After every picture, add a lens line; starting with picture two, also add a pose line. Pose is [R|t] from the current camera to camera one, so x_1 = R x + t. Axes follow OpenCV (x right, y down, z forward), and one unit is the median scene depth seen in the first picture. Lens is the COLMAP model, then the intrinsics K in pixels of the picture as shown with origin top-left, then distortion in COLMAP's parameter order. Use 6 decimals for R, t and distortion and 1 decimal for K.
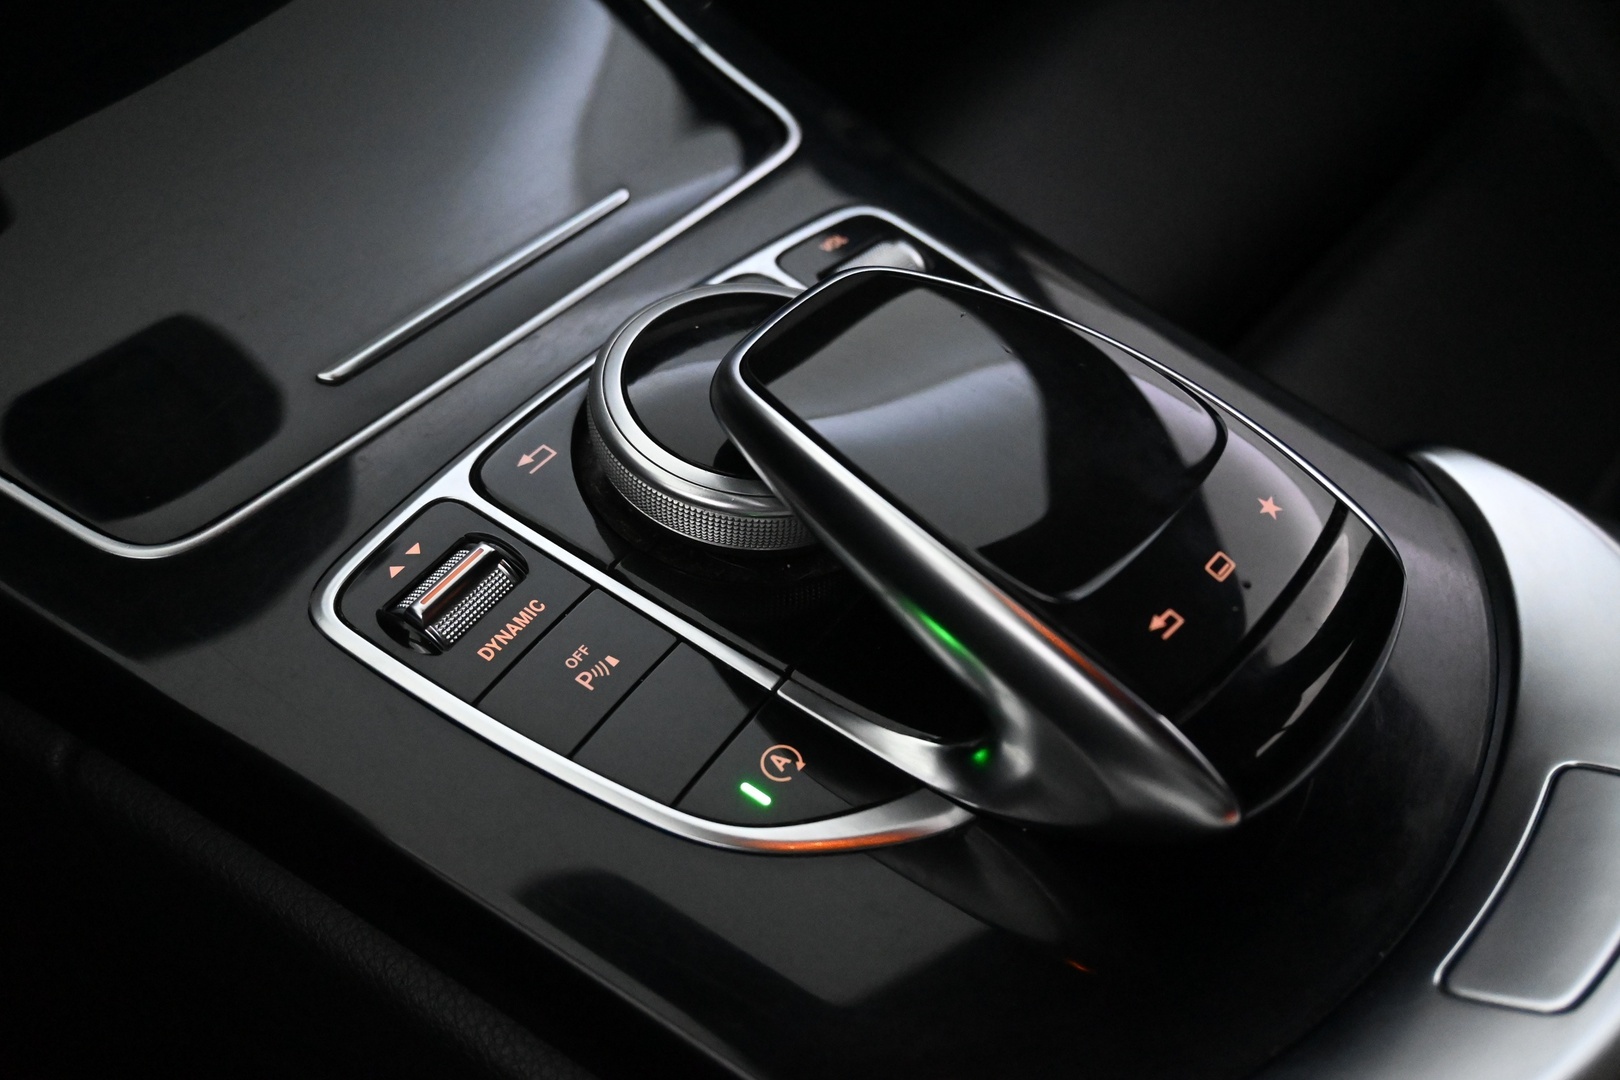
lens RADIAL K [[1539.6, 0, 810.0], [0, 1539.6, 540.0], [0, 0, 1]] dist [0.006230, 0.002548]
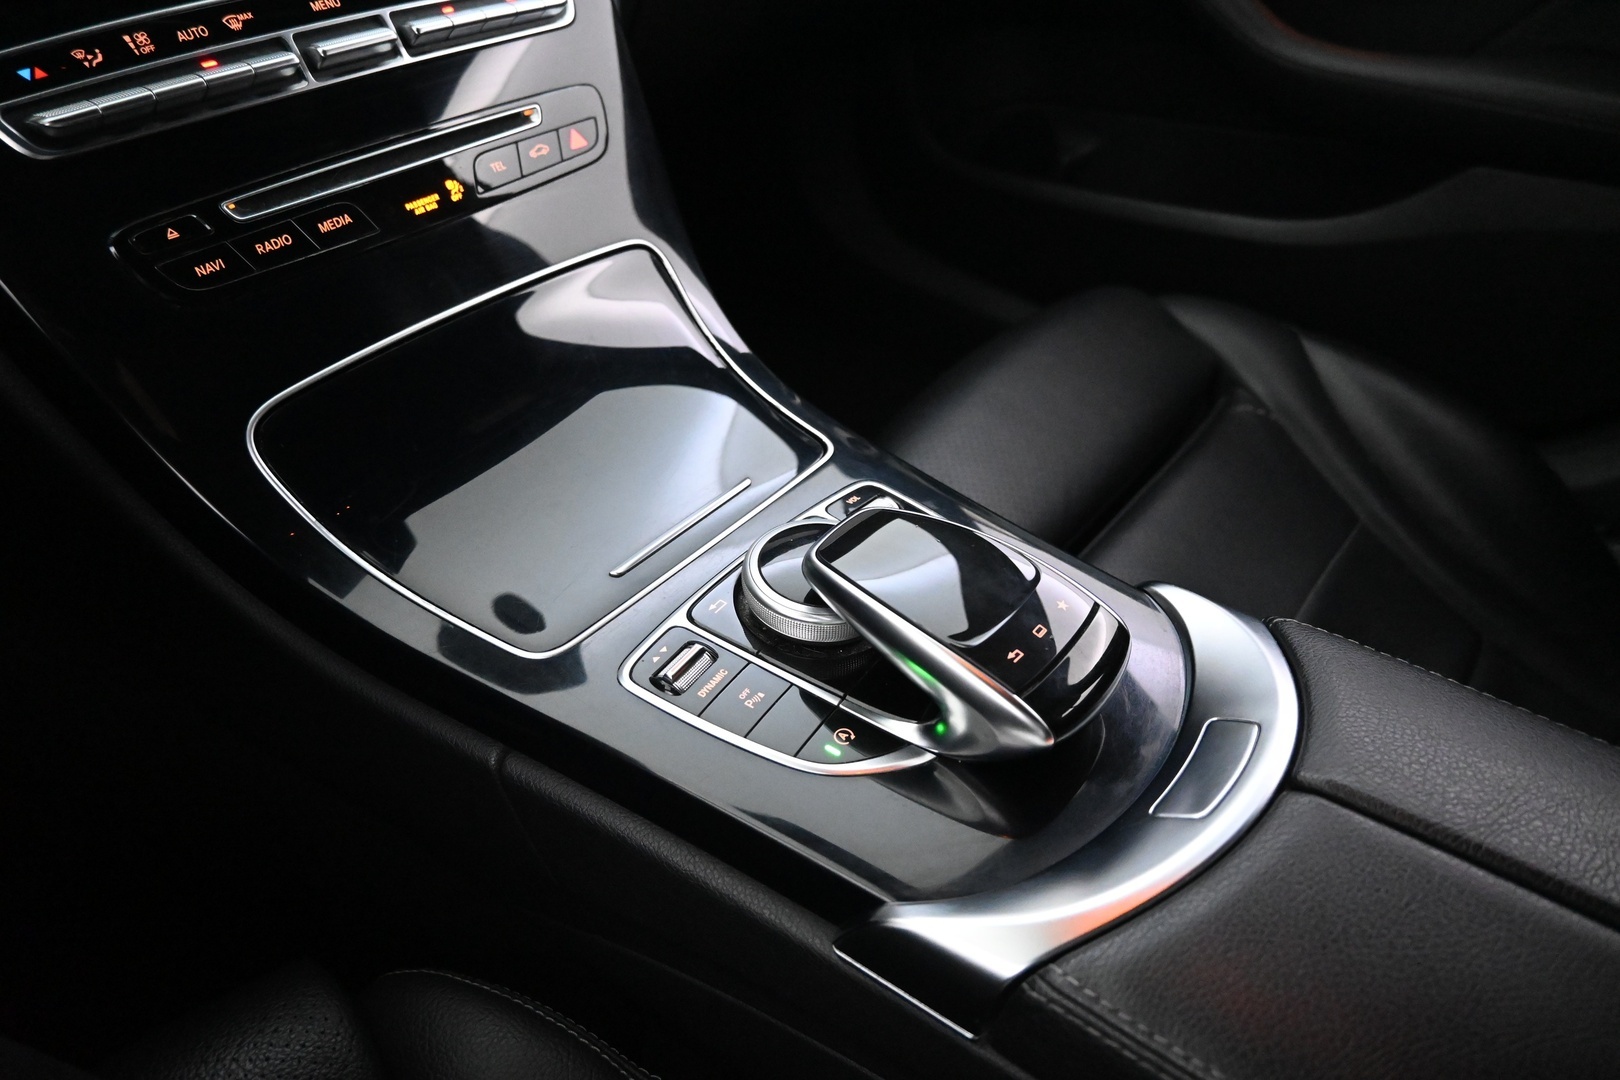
lens RADIAL K [[1093.5, 0, 810.0], [0, 1093.5, 540.0], [0, 0, 1]] dist [-0.005650, -0.001372]
pose [[0.998771, -0.046775, -0.016362, -0.026446], [0.043374, 0.984866, -0.167802, 0.121726], [0.023963, 0.166887, 0.985685, -0.506201]]
